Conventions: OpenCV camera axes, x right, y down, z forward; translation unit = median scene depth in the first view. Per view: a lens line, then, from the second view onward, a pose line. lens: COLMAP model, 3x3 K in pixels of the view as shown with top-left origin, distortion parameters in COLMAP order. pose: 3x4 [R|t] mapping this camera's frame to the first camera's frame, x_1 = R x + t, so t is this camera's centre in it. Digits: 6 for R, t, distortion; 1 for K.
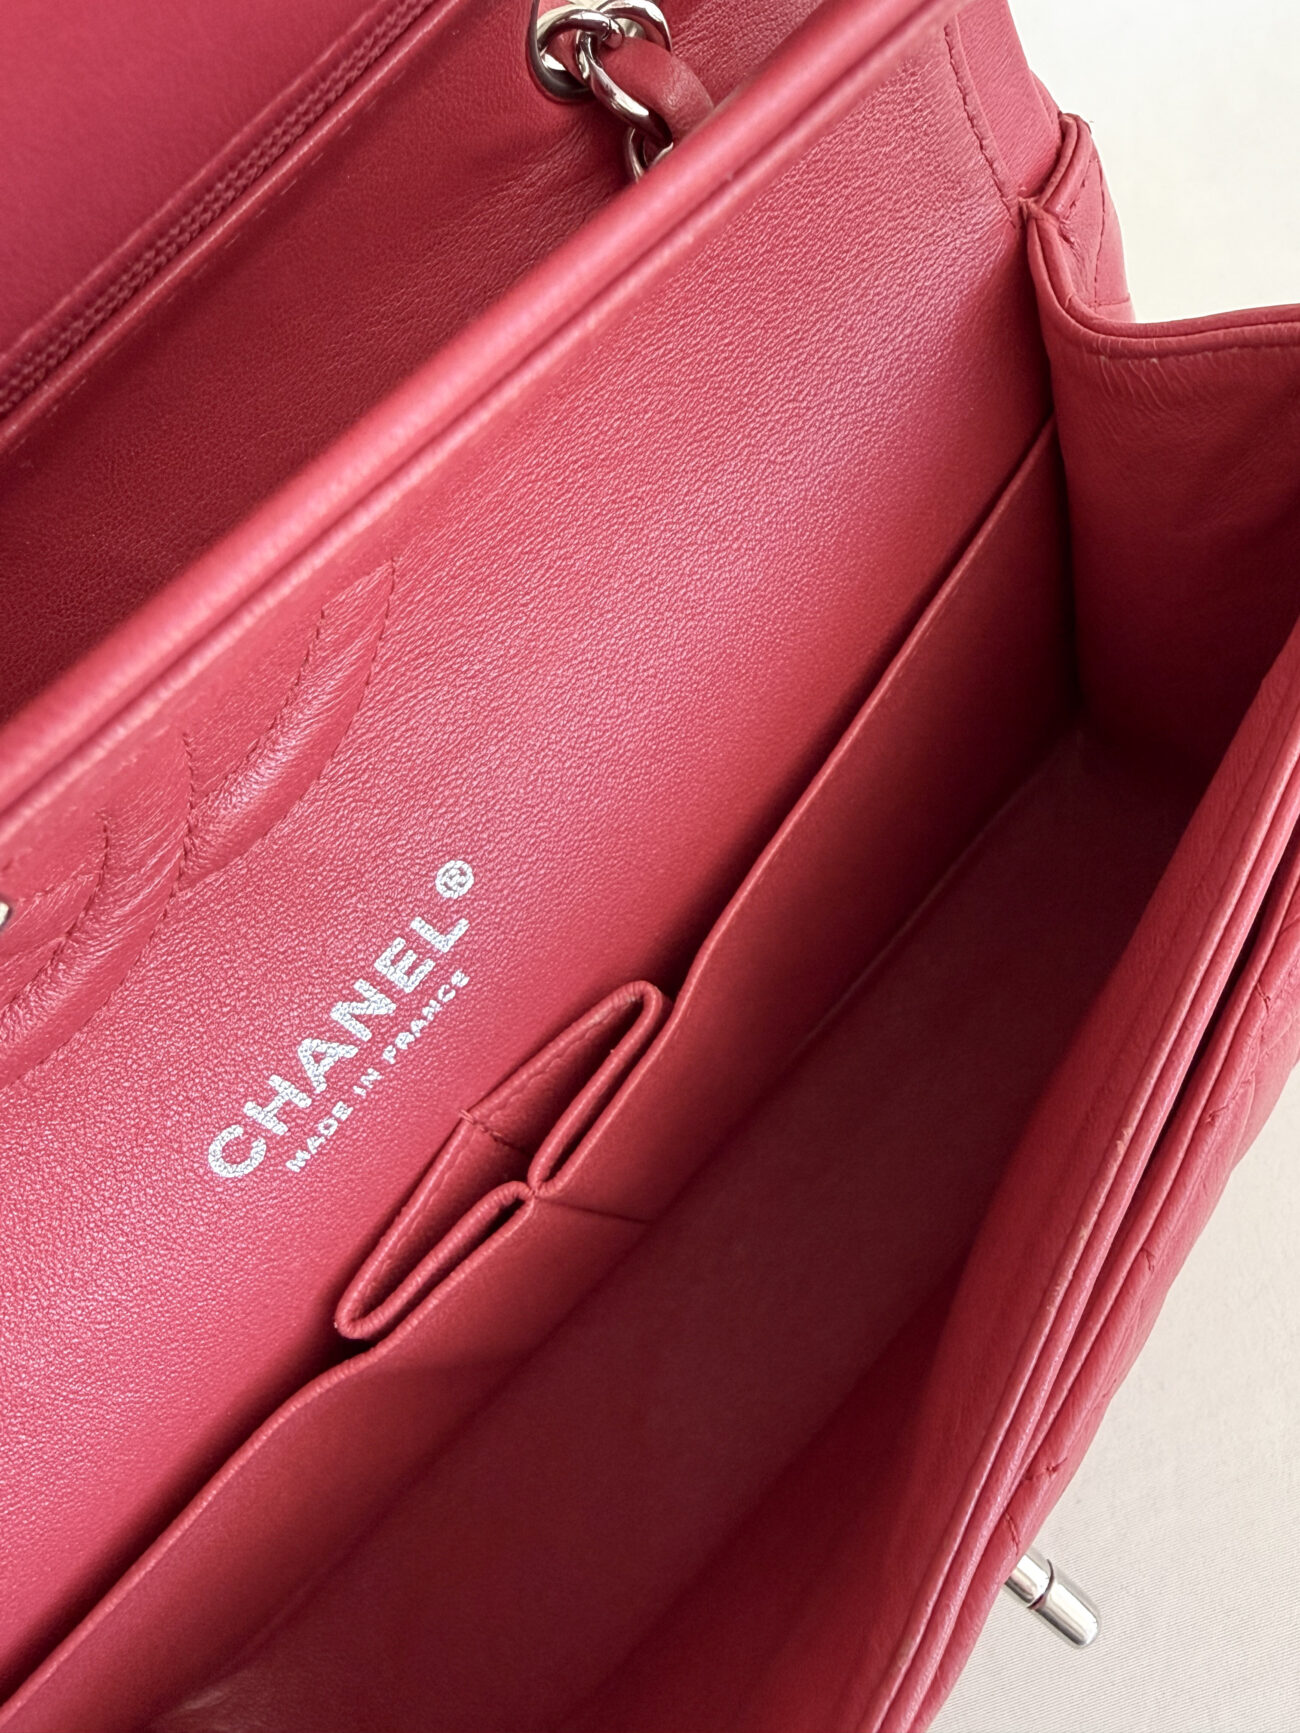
lens RADIAL K [[1521.3, 0, 649.7], [0, 1521.3, 871.6], [0, 0, 1]] dist [0.006477, -0.040989]
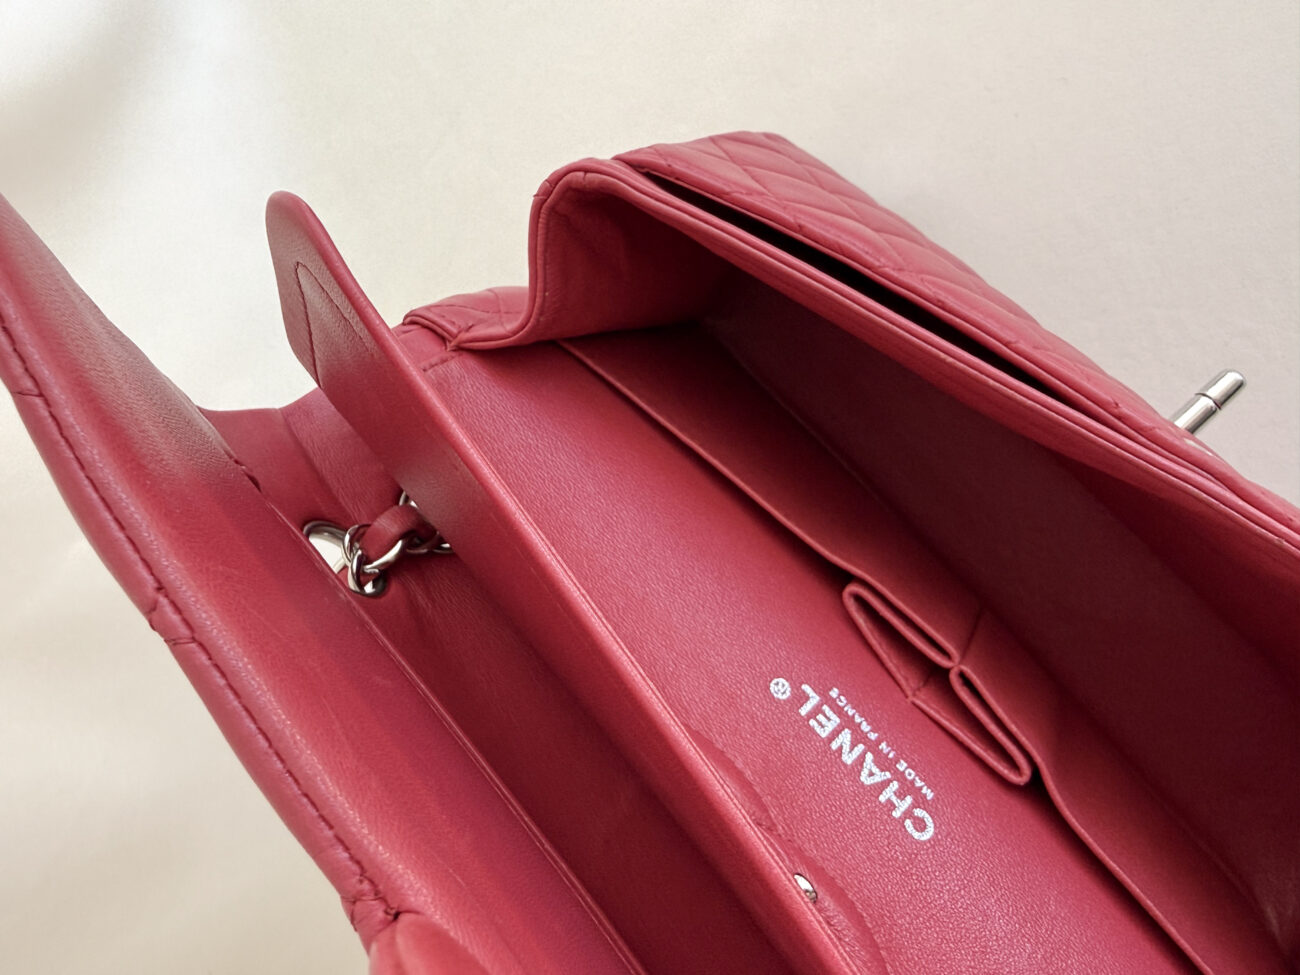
lens RADIAL K [[1141.2, 0, 647.1], [0, 1141.2, 490.2], [0, 0, 1]] dist [0.006477, -0.040989]
pose [[0.106568, -0.990923, 0.081942, -0.020807], [0.991881, 0.100194, -0.078318, -0.070356], [0.069397, 0.089623, 0.993555, -0.403809]]
